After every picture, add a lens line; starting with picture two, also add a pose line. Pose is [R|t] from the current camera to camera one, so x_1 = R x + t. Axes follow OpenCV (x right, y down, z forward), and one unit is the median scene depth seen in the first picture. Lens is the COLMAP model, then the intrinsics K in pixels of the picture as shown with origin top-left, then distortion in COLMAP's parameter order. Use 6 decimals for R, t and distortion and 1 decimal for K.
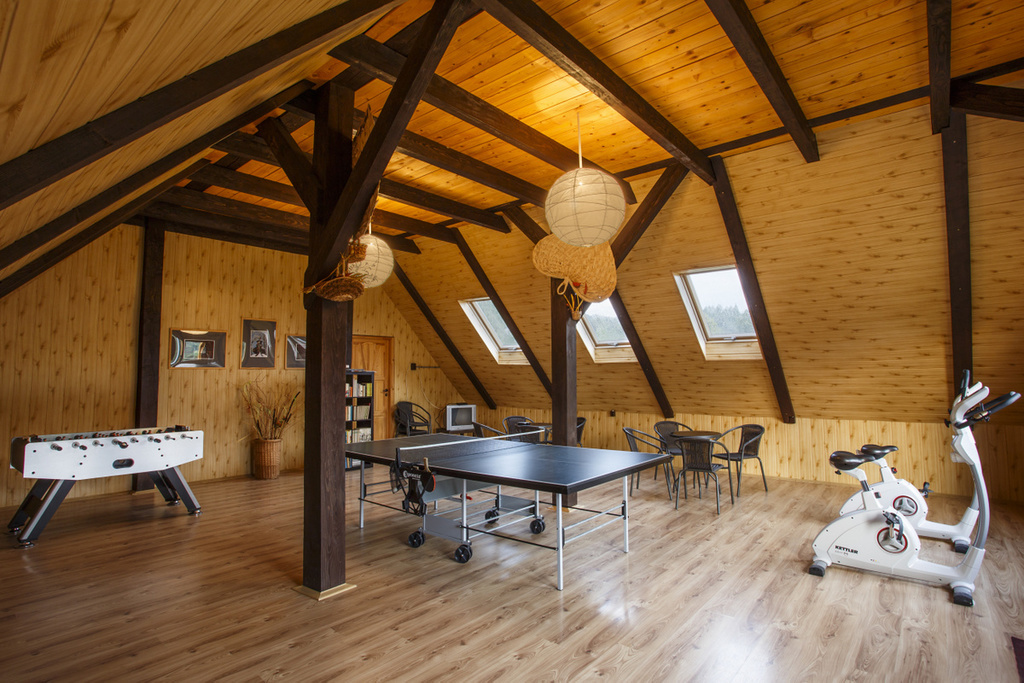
lens RADIAL K [[511.7, 0, 512.0], [0, 511.7, 341.5], [0, 0, 1]] dist [-0.080902, 0.038170]
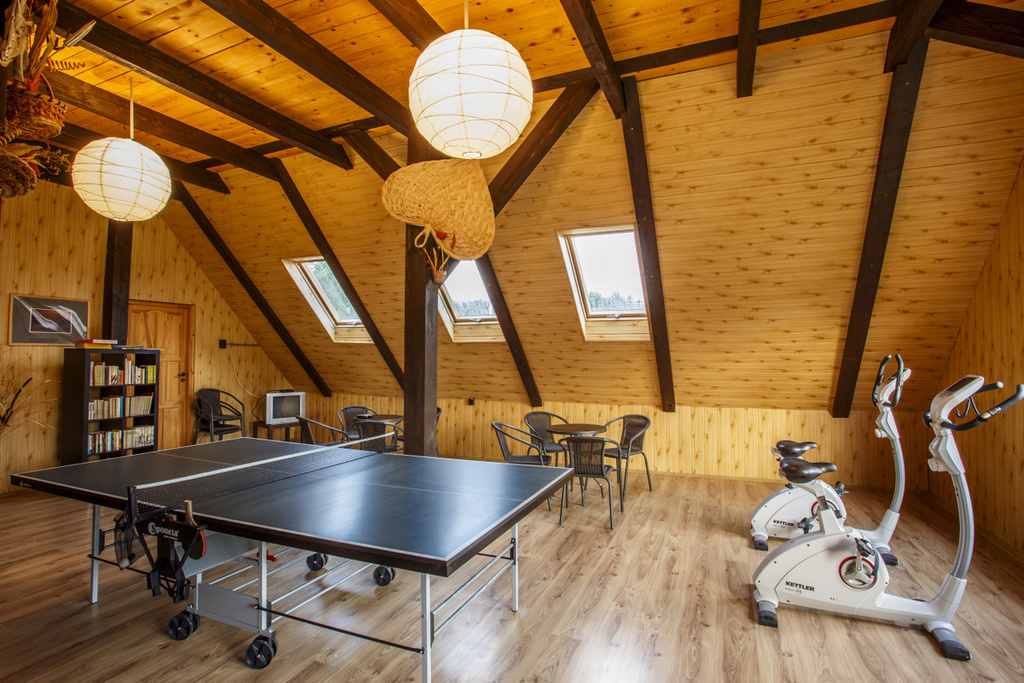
lens RADIAL K [[508.4, 0, 501.5], [0, 508.4, 337.7], [0, 0, 1]] dist [-0.082780, 0.037514]
pose [[0.959580, 0.017255, 0.280908, 0.006275], [-0.025283, 0.999368, 0.024979, 0.017617], [-0.280299, -0.031072, 0.959410, 0.268495]]
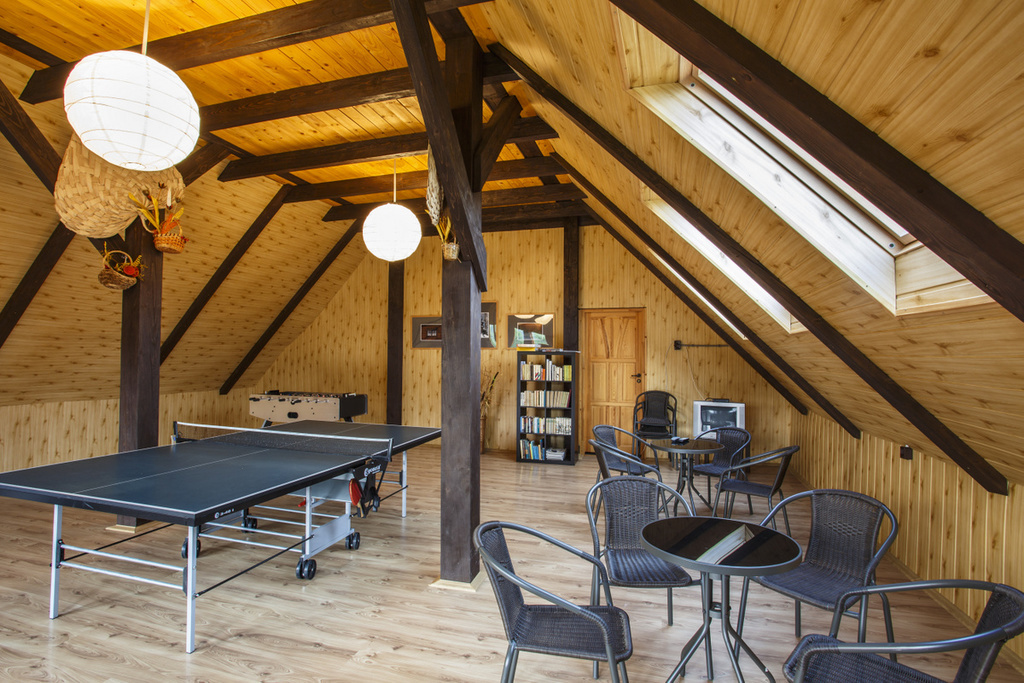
lens RADIAL K [[515.7, 0, 500.5], [0, 515.7, 340.6], [0, 0, 1]] dist [-0.084865, 0.039292]
pose [[0.398832, -0.016838, -0.916869, 0.694271], [0.048600, 0.998814, 0.002798, 0.050430], [0.915735, -0.045675, 0.399178, 0.847955]]
